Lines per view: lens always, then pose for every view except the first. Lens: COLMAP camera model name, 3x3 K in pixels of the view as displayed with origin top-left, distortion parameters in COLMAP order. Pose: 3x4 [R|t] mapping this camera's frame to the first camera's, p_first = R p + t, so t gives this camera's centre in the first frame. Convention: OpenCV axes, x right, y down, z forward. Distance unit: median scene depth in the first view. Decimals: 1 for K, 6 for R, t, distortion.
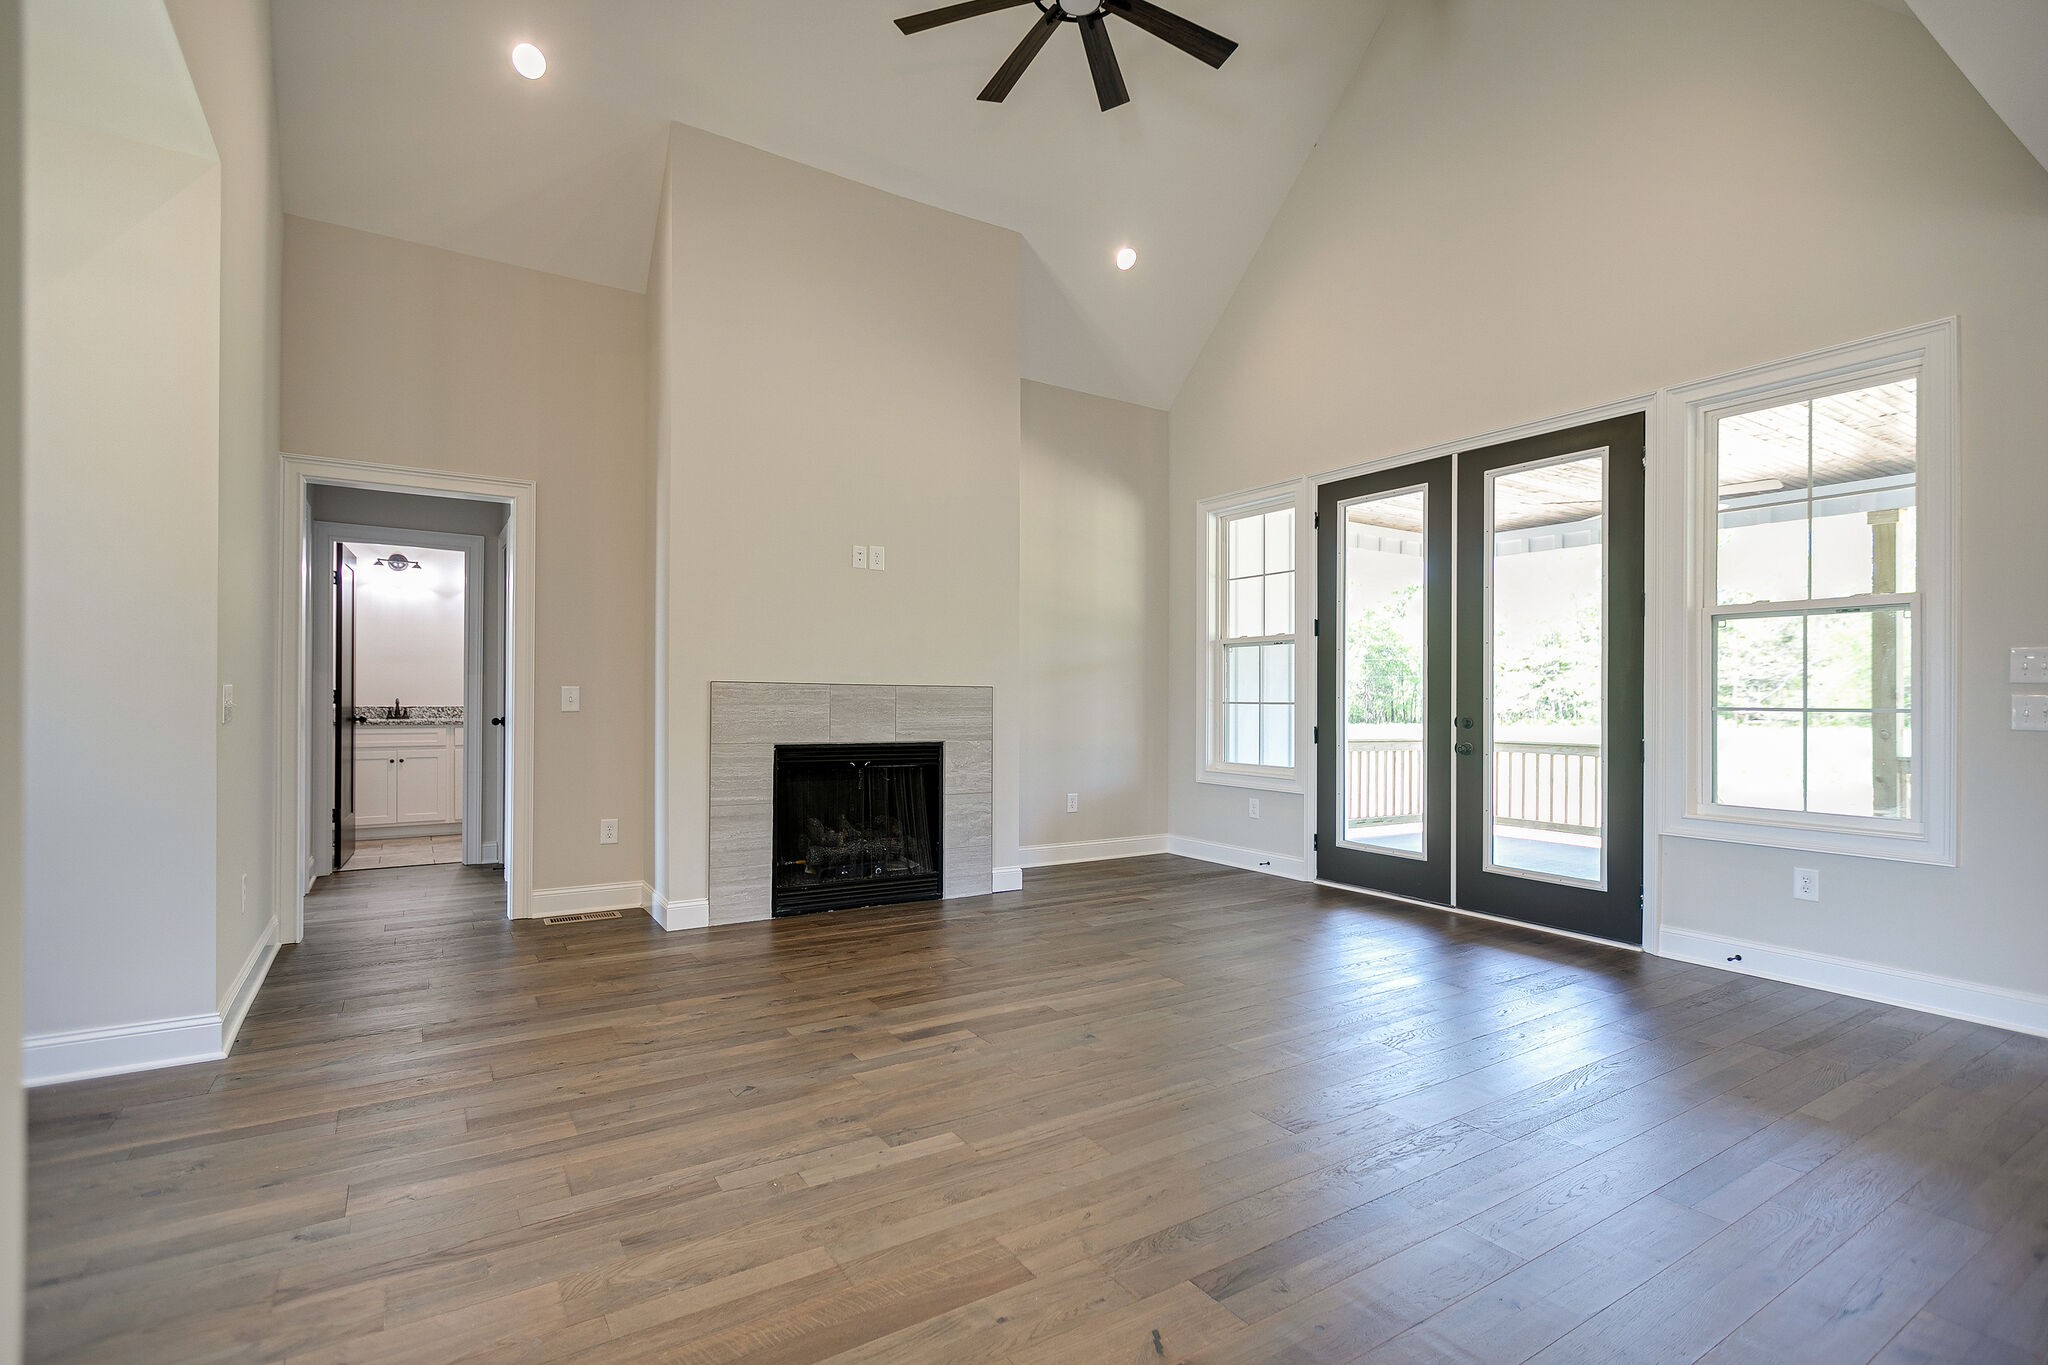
lens RADIAL K [[954.3, 0, 1017.1], [0, 954.3, 694.3], [0, 0, 1]] dist [0.003828, 0.001975]
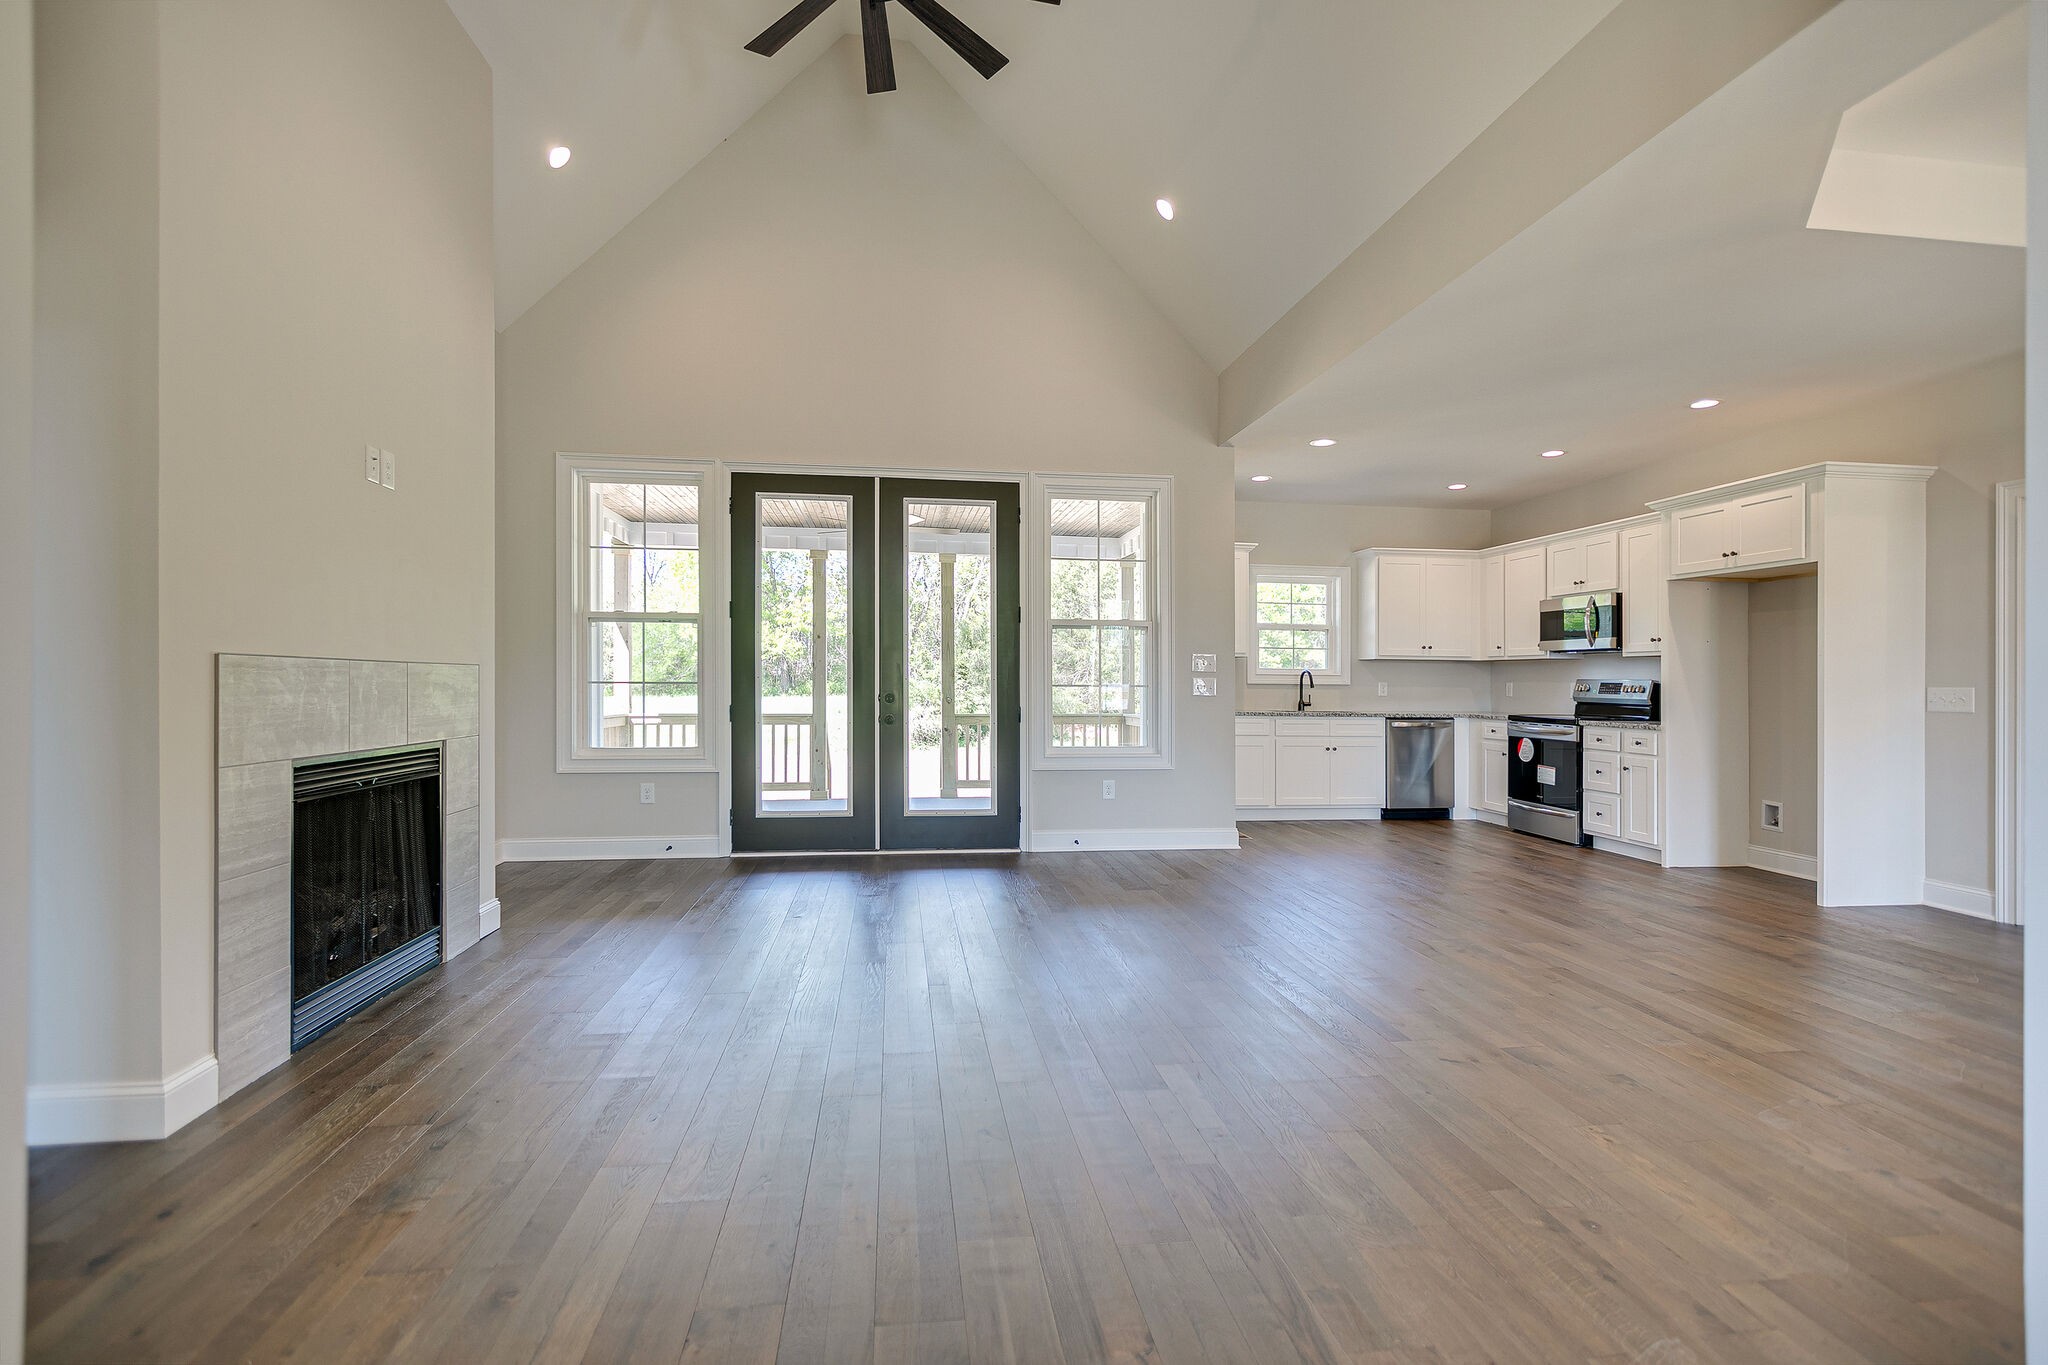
lens RADIAL K [[954.3, 0, 1028.3], [0, 954.3, 665.3], [0, 0, 1]] dist [0.003828, 0.001975]
pose [[0.415261, 0.009934, 0.909648, -0.565481], [-0.008460, 0.999939, -0.007058, -0.005774], [-0.909663, -0.004765, 0.415320, 0.318829]]
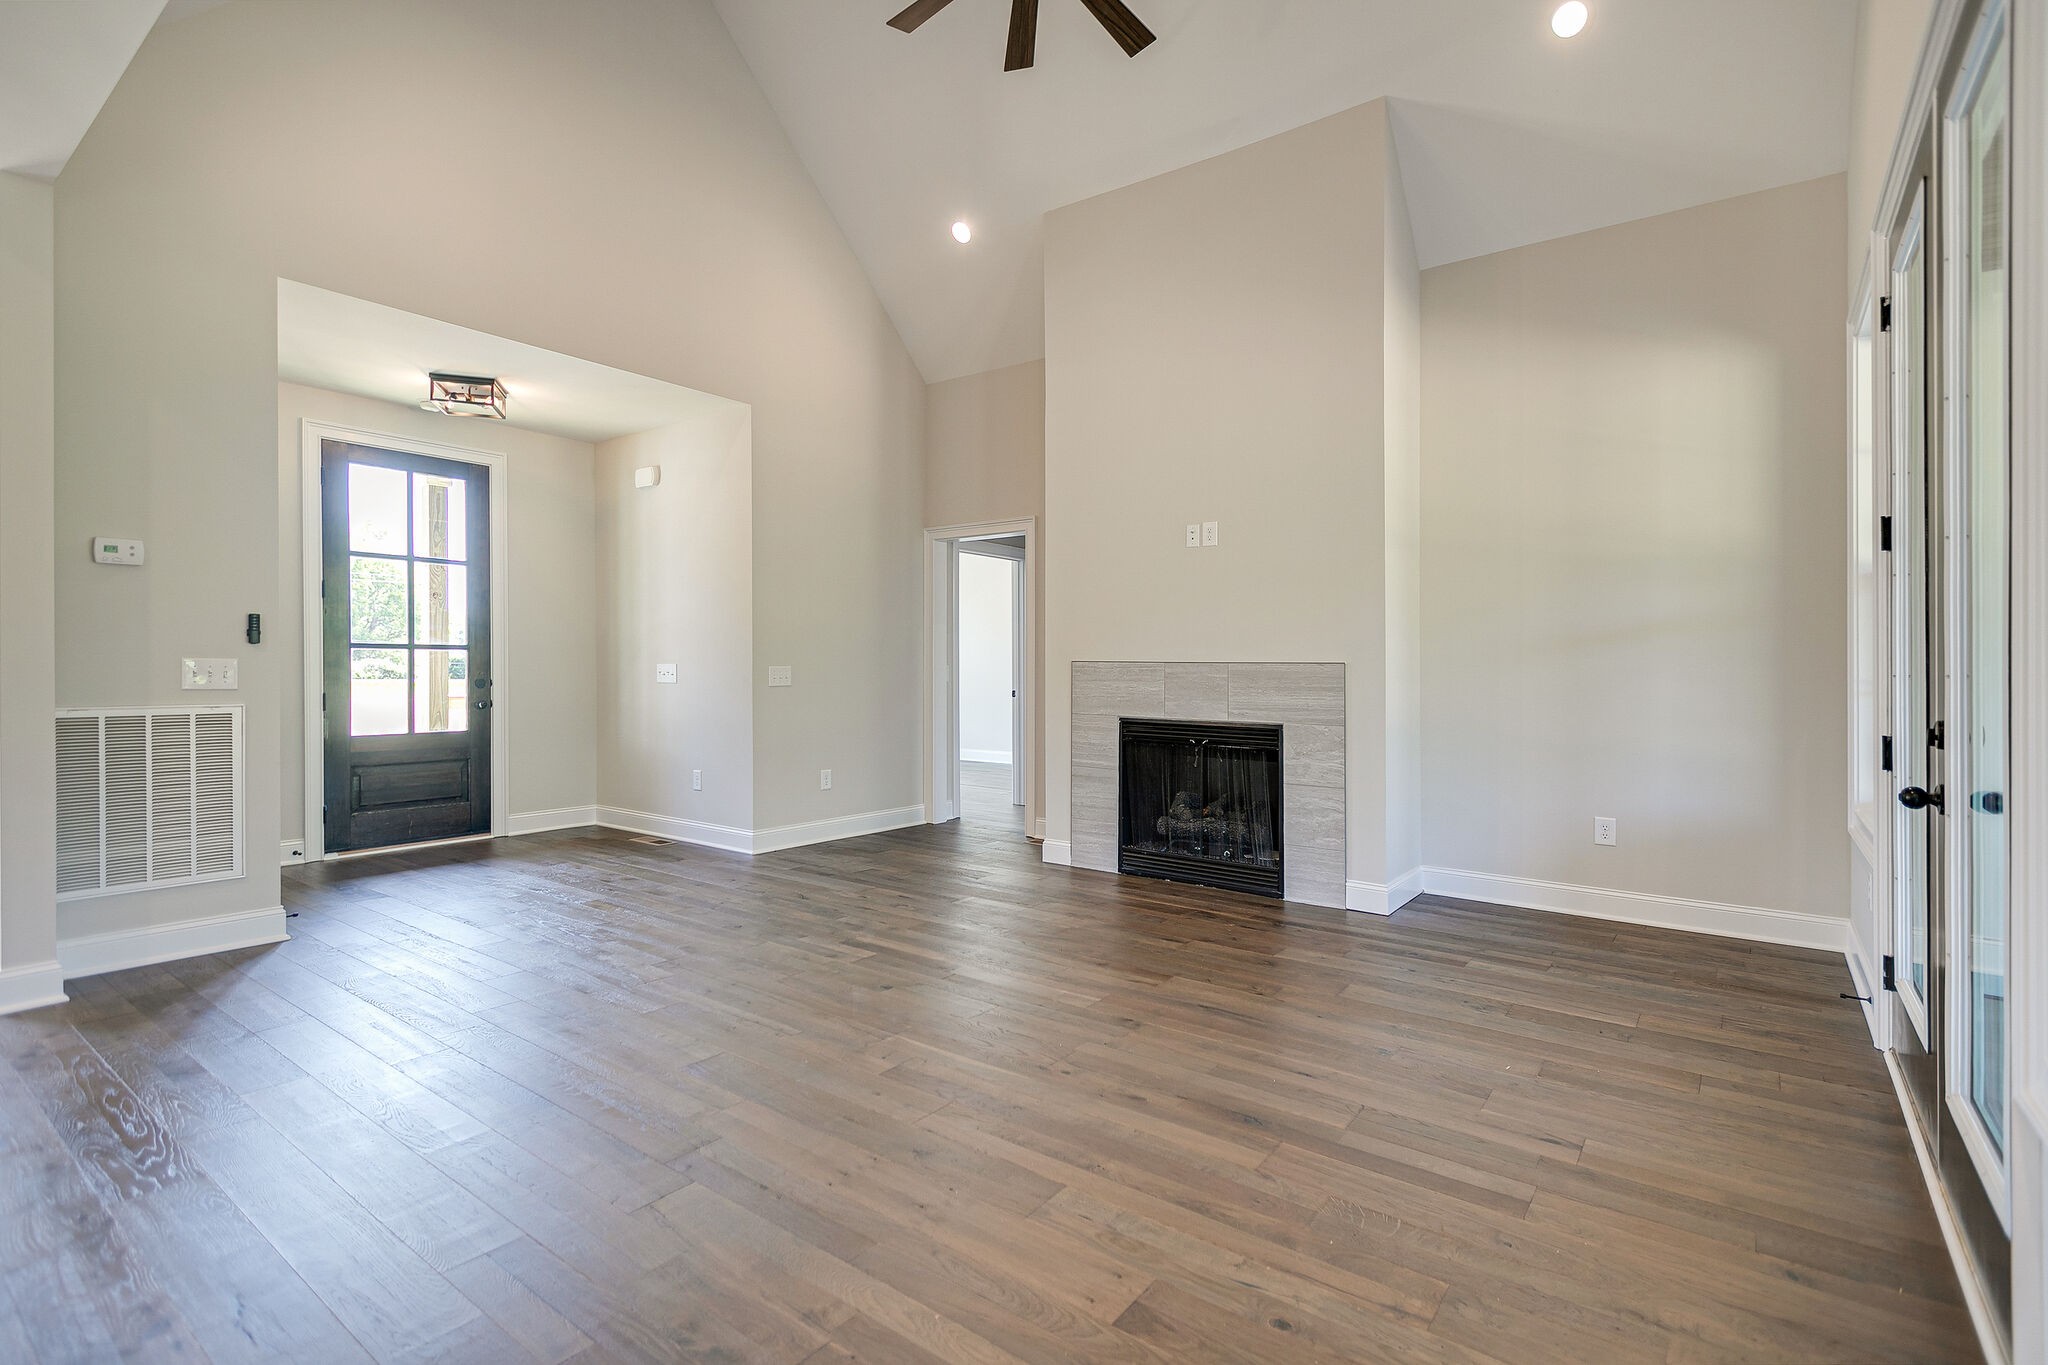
lens RADIAL K [[954.3, 0, 1033.4], [0, 954.3, 674.5], [0, 0, 1]] dist [0.003828, 0.001975]
pose [[0.357547, -0.002070, -0.933893, 0.702328], [-0.001412, 0.999995, -0.002758, 0.005584], [0.933894, 0.002305, 0.357543, 0.474172]]
